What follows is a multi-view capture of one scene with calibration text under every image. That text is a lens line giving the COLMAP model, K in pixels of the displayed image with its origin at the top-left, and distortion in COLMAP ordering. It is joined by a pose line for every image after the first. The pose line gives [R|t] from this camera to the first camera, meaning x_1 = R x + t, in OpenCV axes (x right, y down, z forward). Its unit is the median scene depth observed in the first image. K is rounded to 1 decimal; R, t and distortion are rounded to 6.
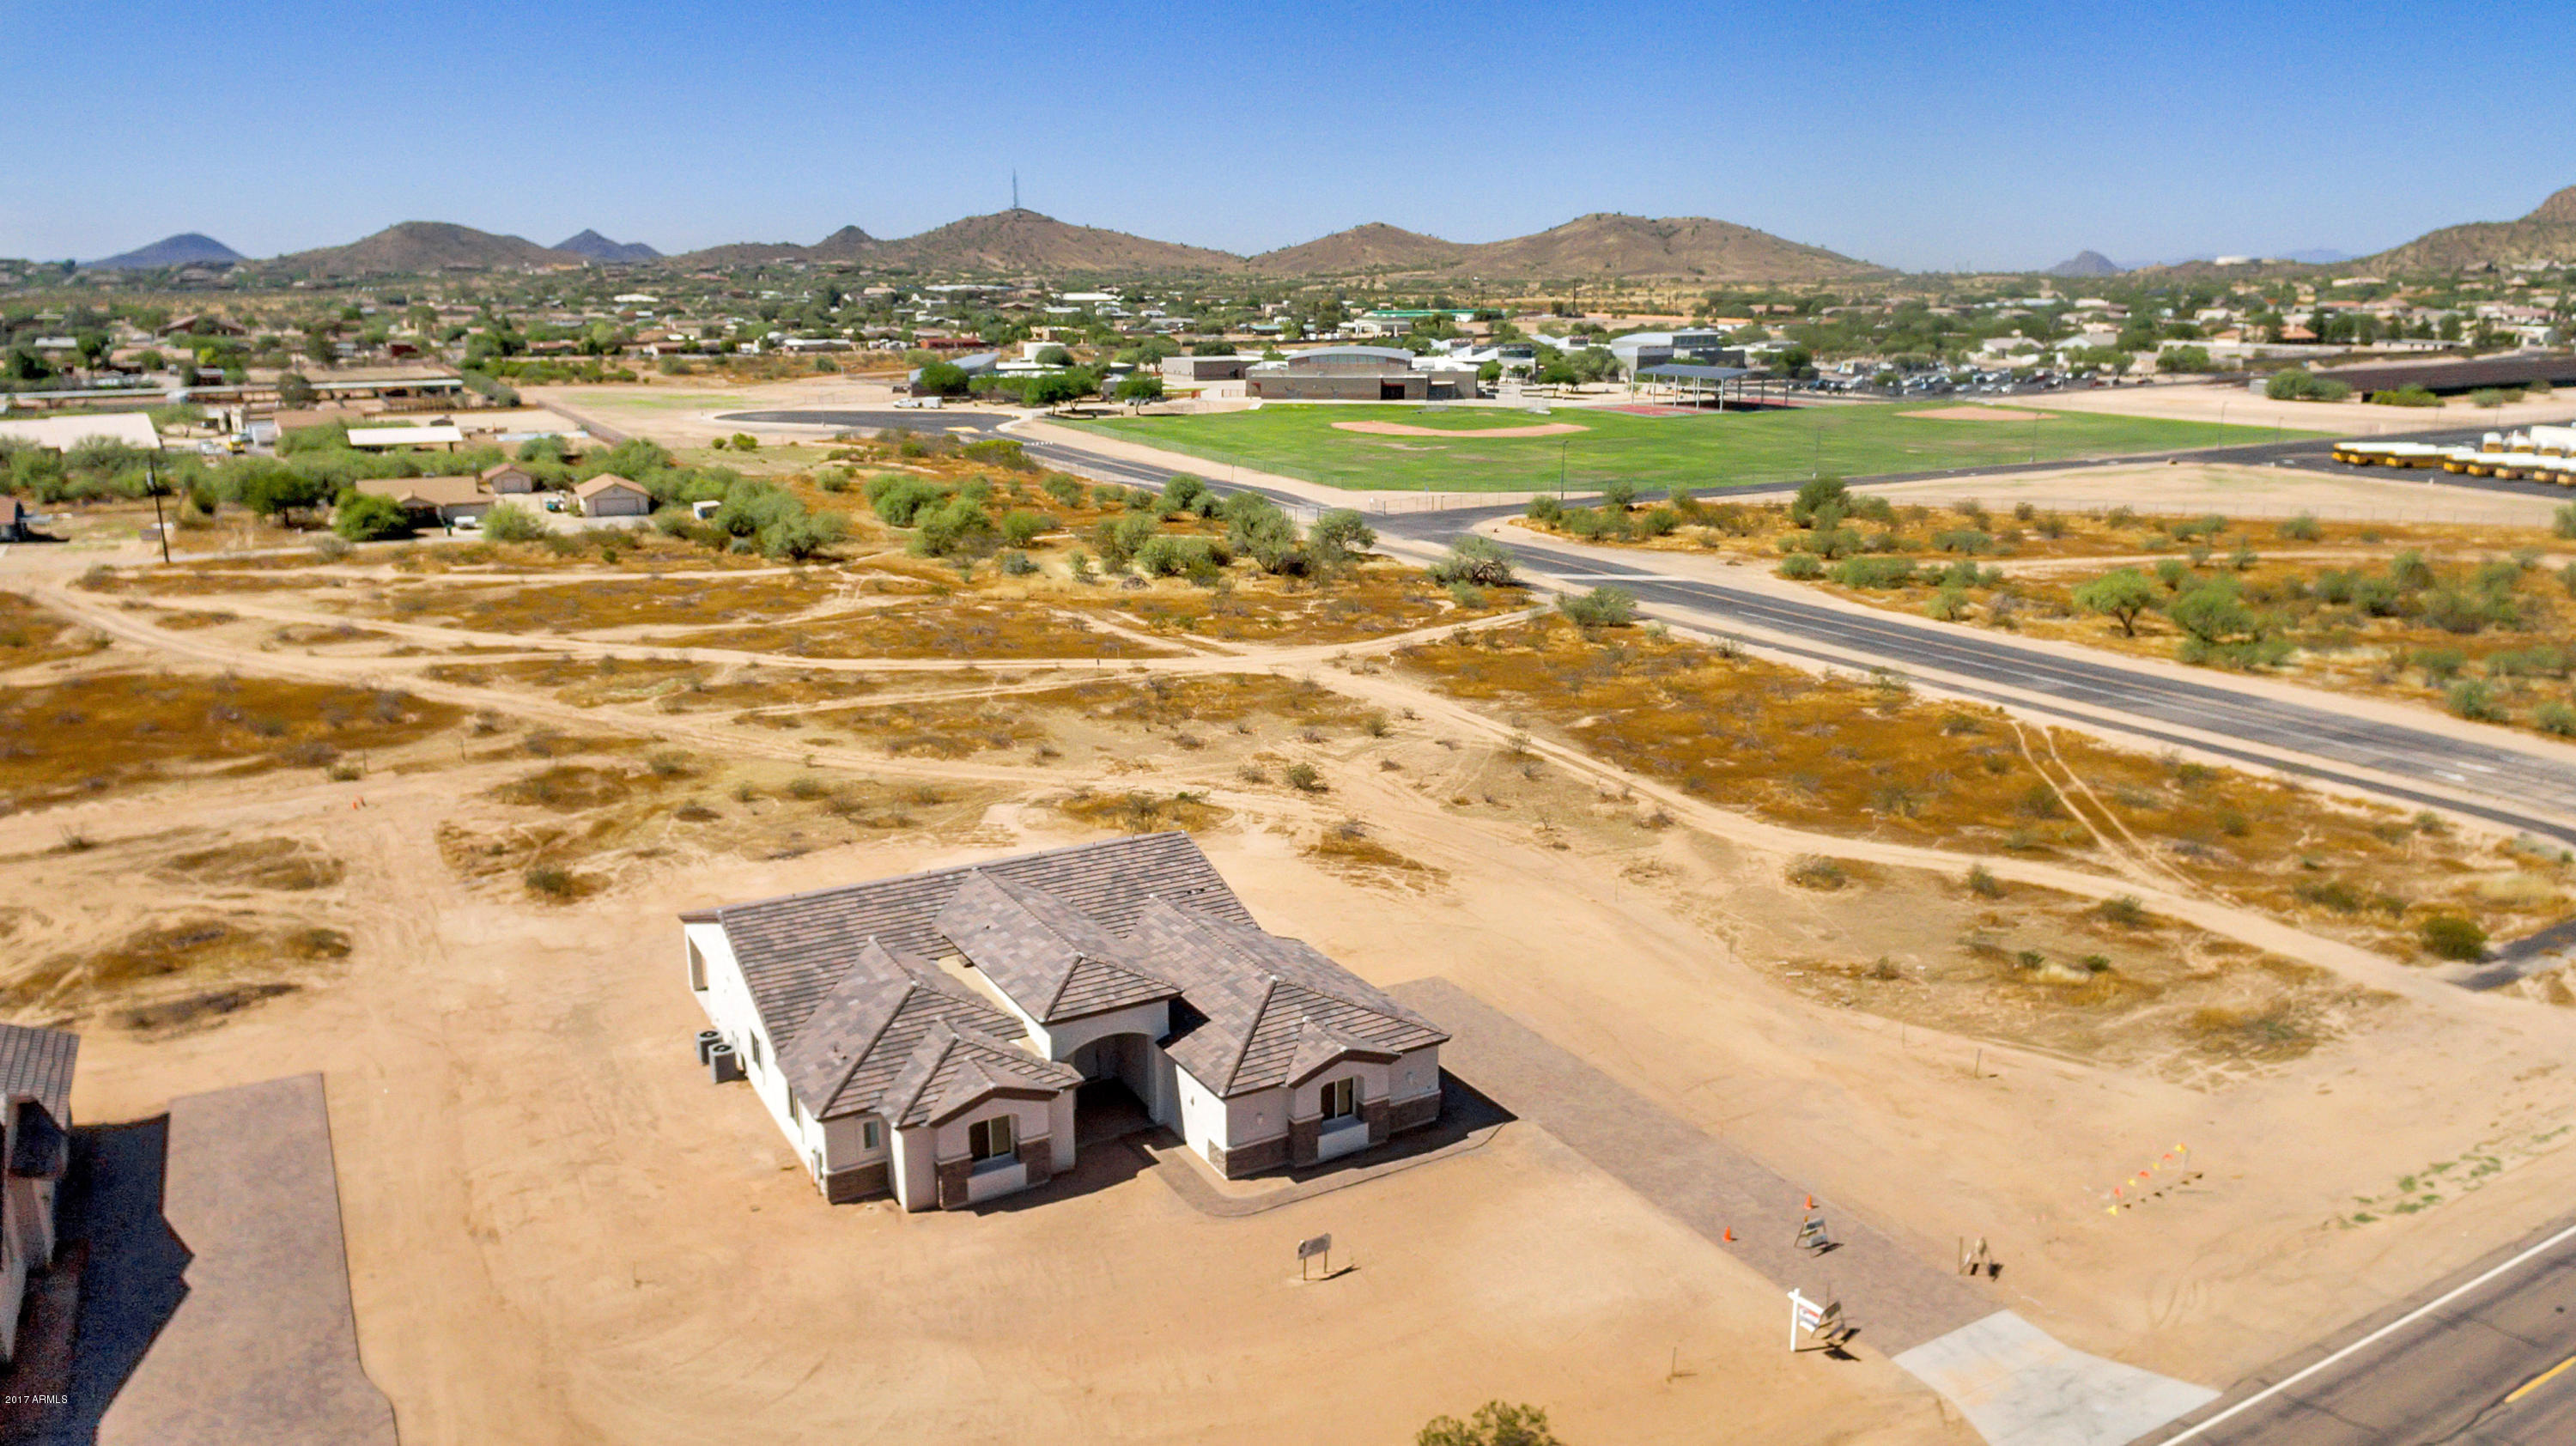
lens RADIAL K [[1709.1, 0, 1311.3], [0, 1709.1, 793.4], [0, 0, 1]] dist [0.058393, -0.071298]
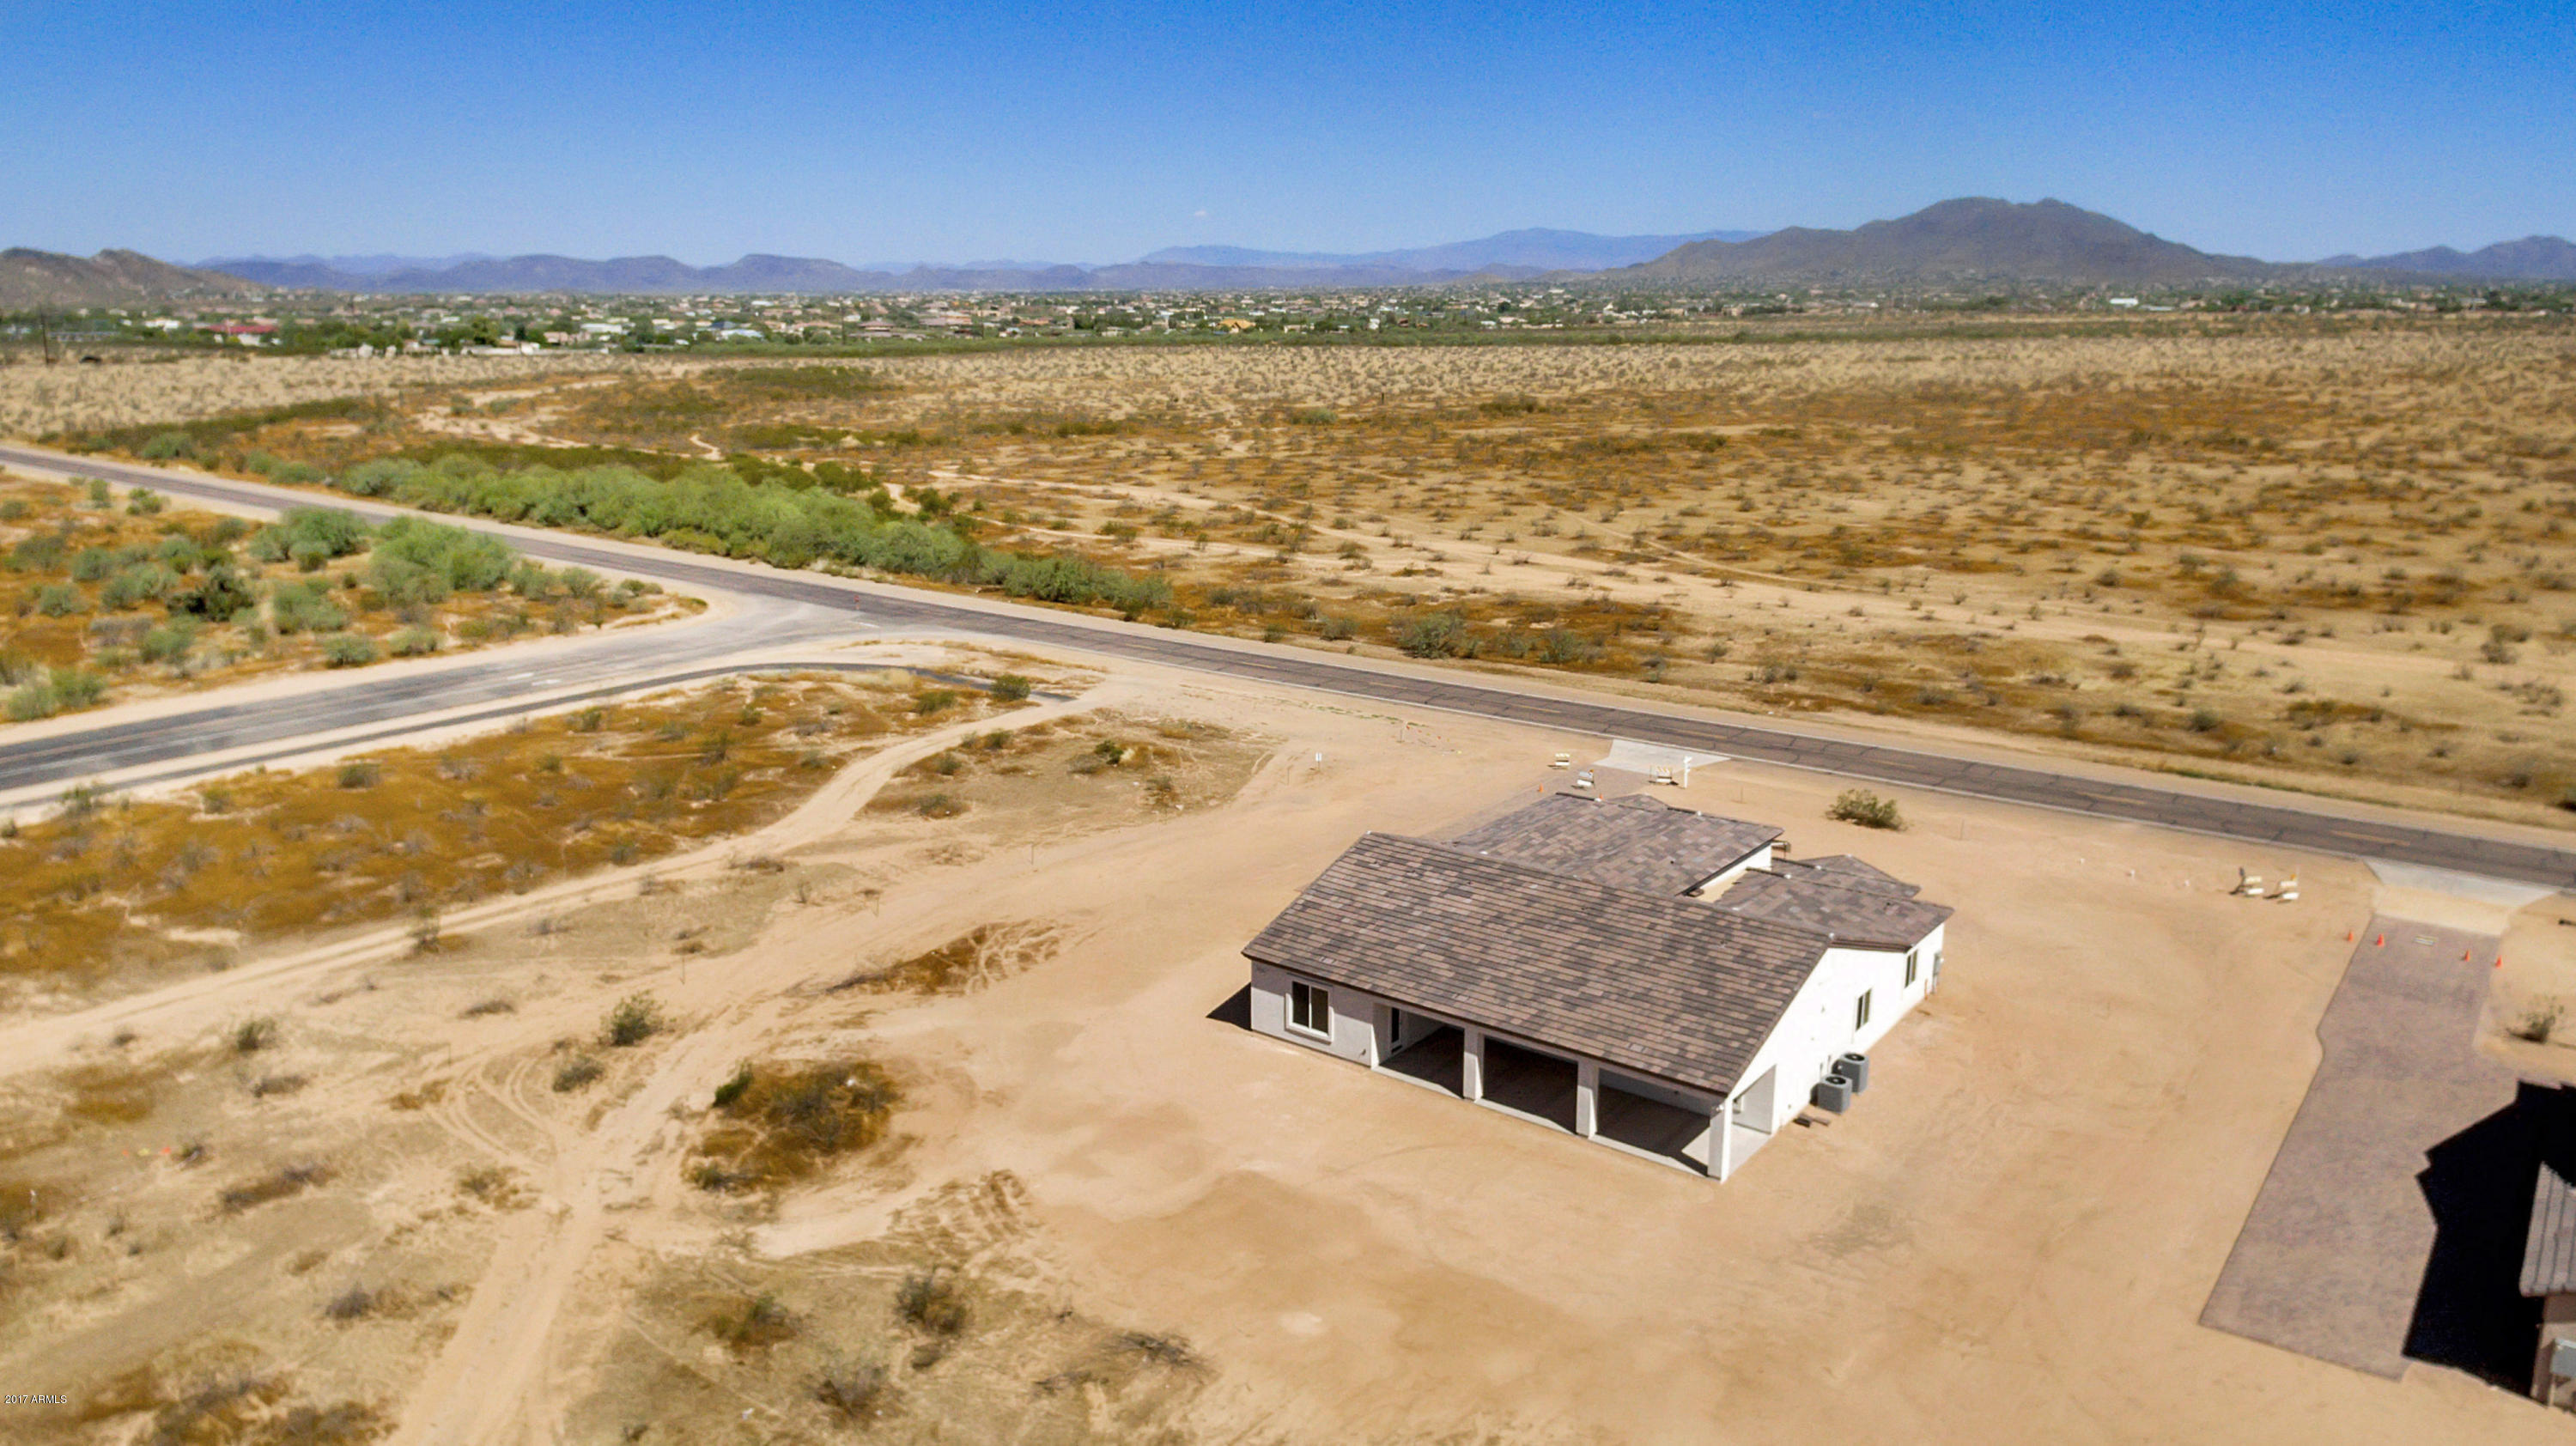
lens RADIAL K [[1709.1, 0, 1311.3], [0, 1709.1, 793.4], [0, 0, 1]] dist [0.058393, -0.071298]
pose [[-0.367083, -0.264434, 0.891810, -0.609626], [0.265046, 0.889263, 0.372776, -0.242446], [-0.891628, 0.373211, -0.256346, 0.852485]]
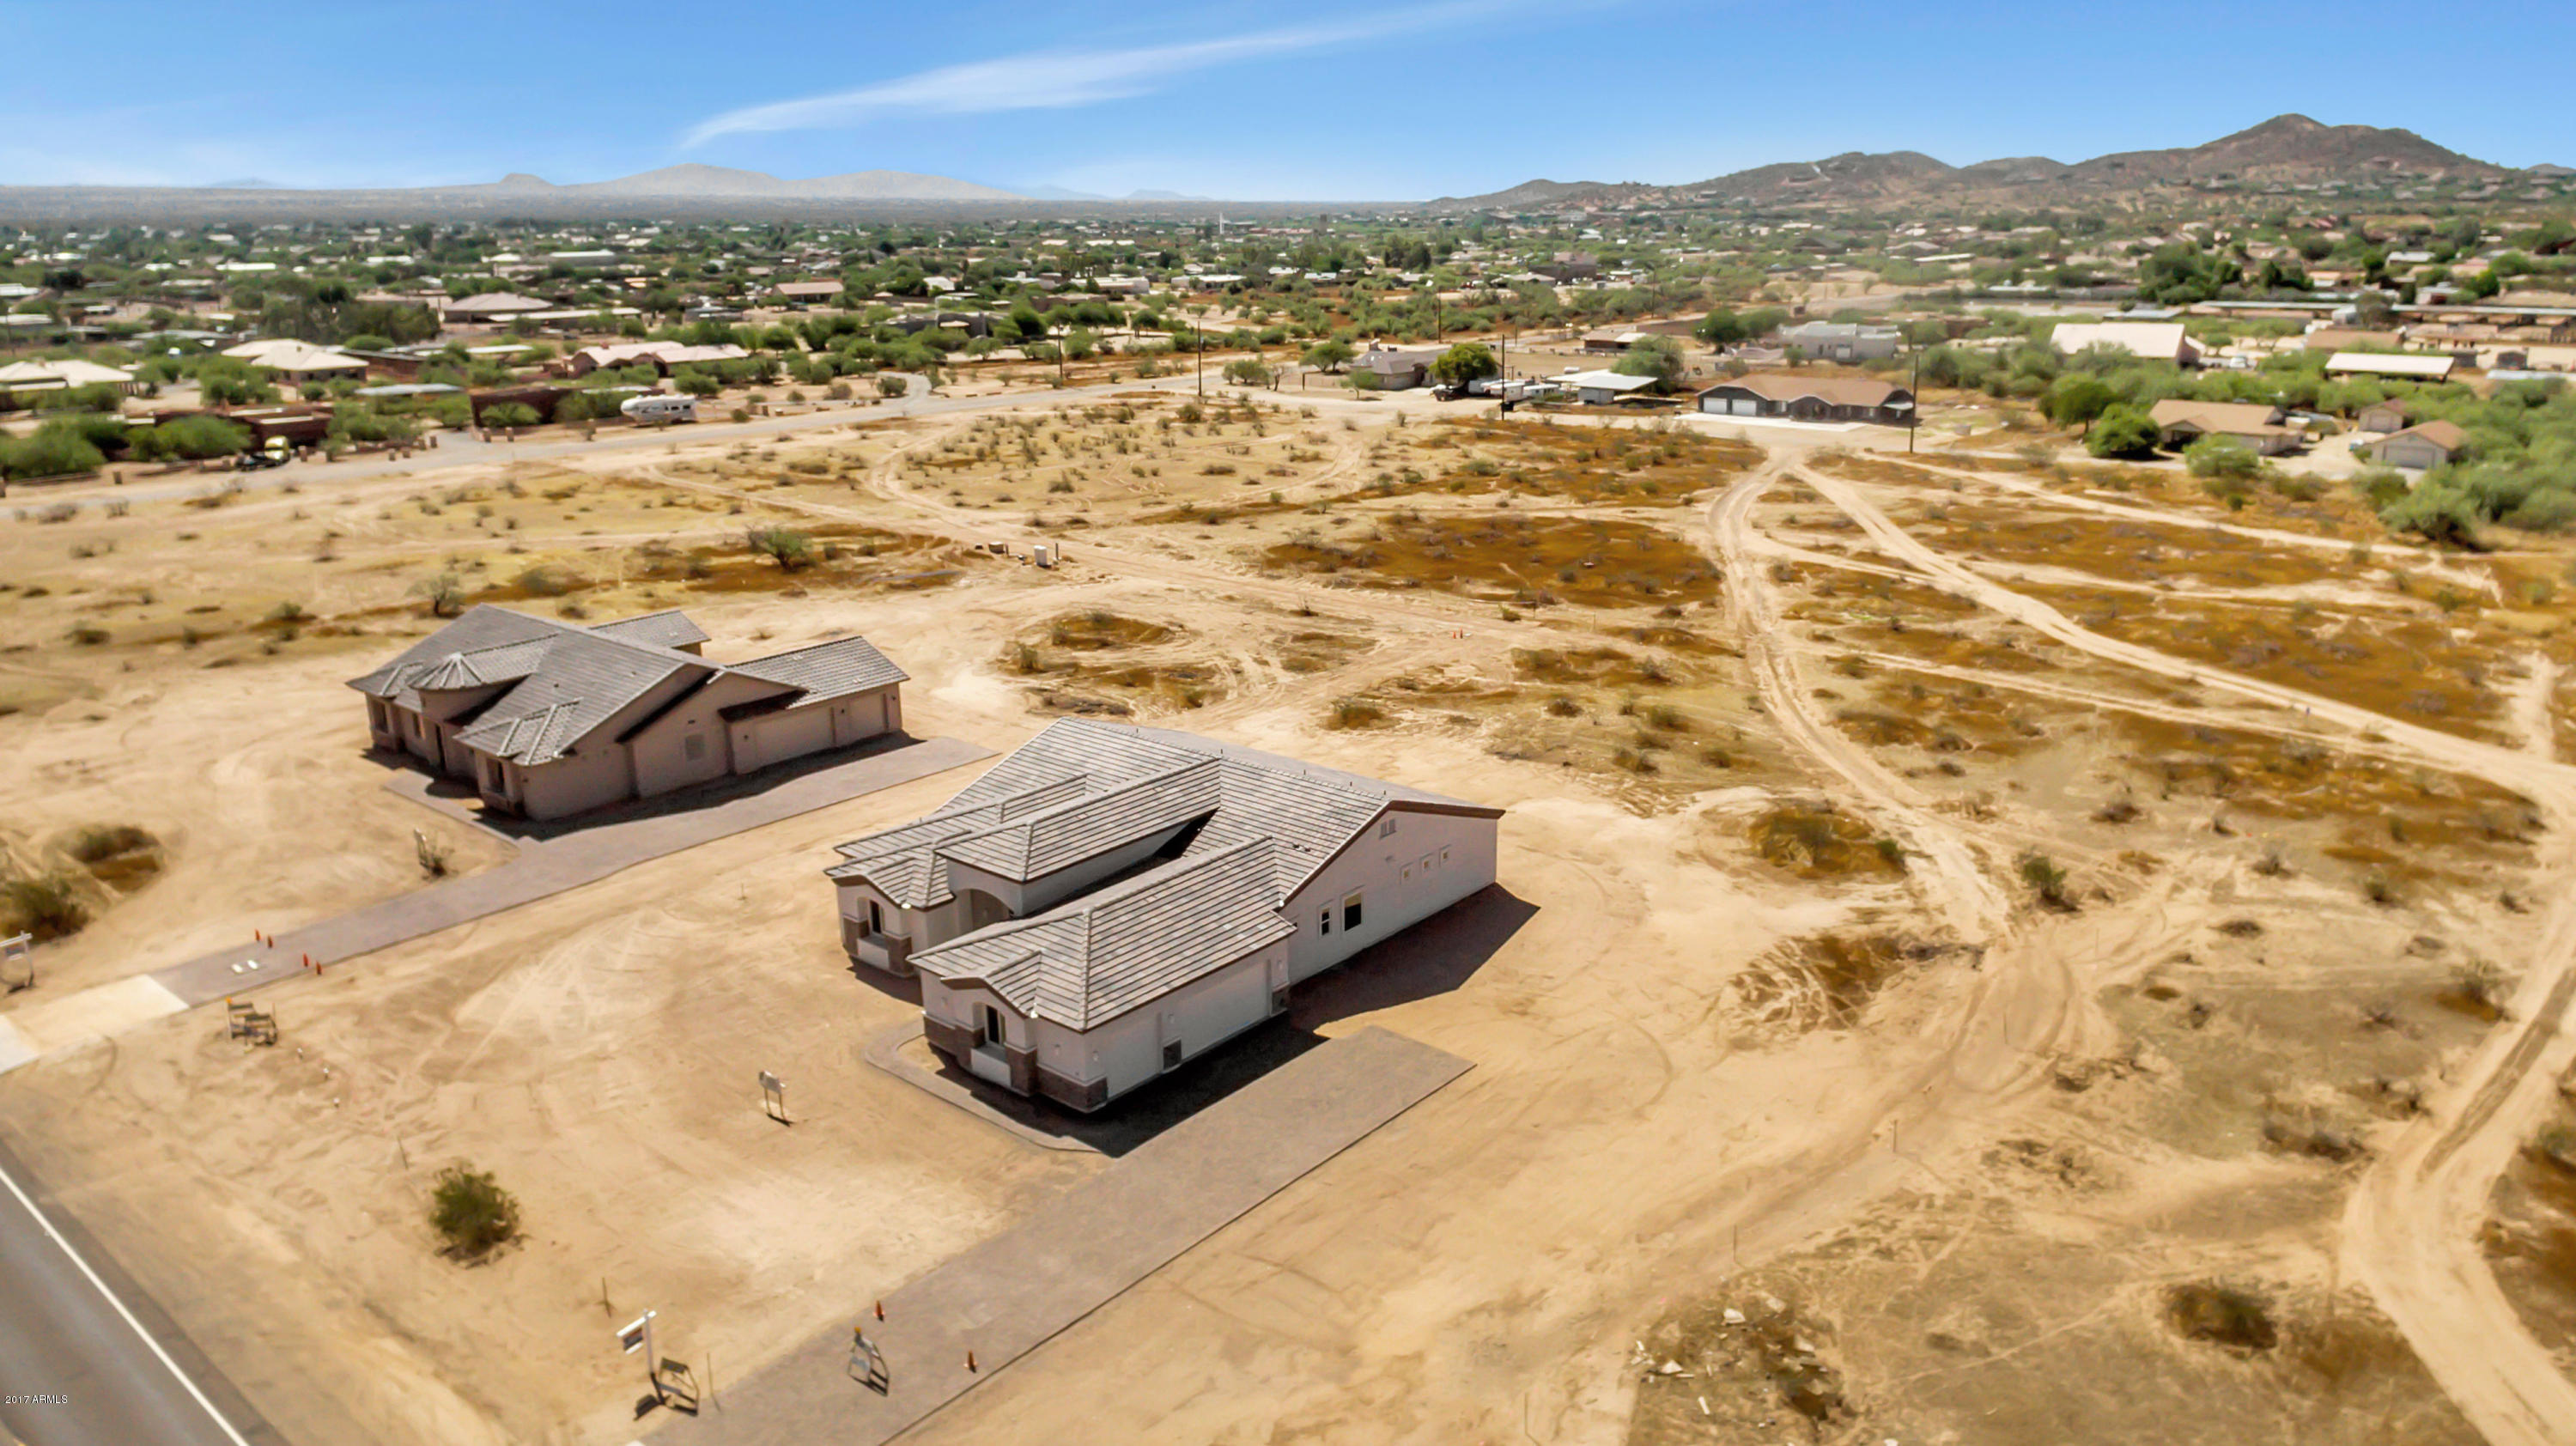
lens RADIAL K [[1768.6, 0, 1338.8], [0, 1768.6, 720.5], [0, 0, 1]] dist [0.049192, -0.096217]
pose [[0.328041, 0.255994, -0.909316, 0.528789], [-0.255993, 0.950655, 0.175281, -0.121836], [0.909317, 0.175279, 0.377386, 0.407100]]
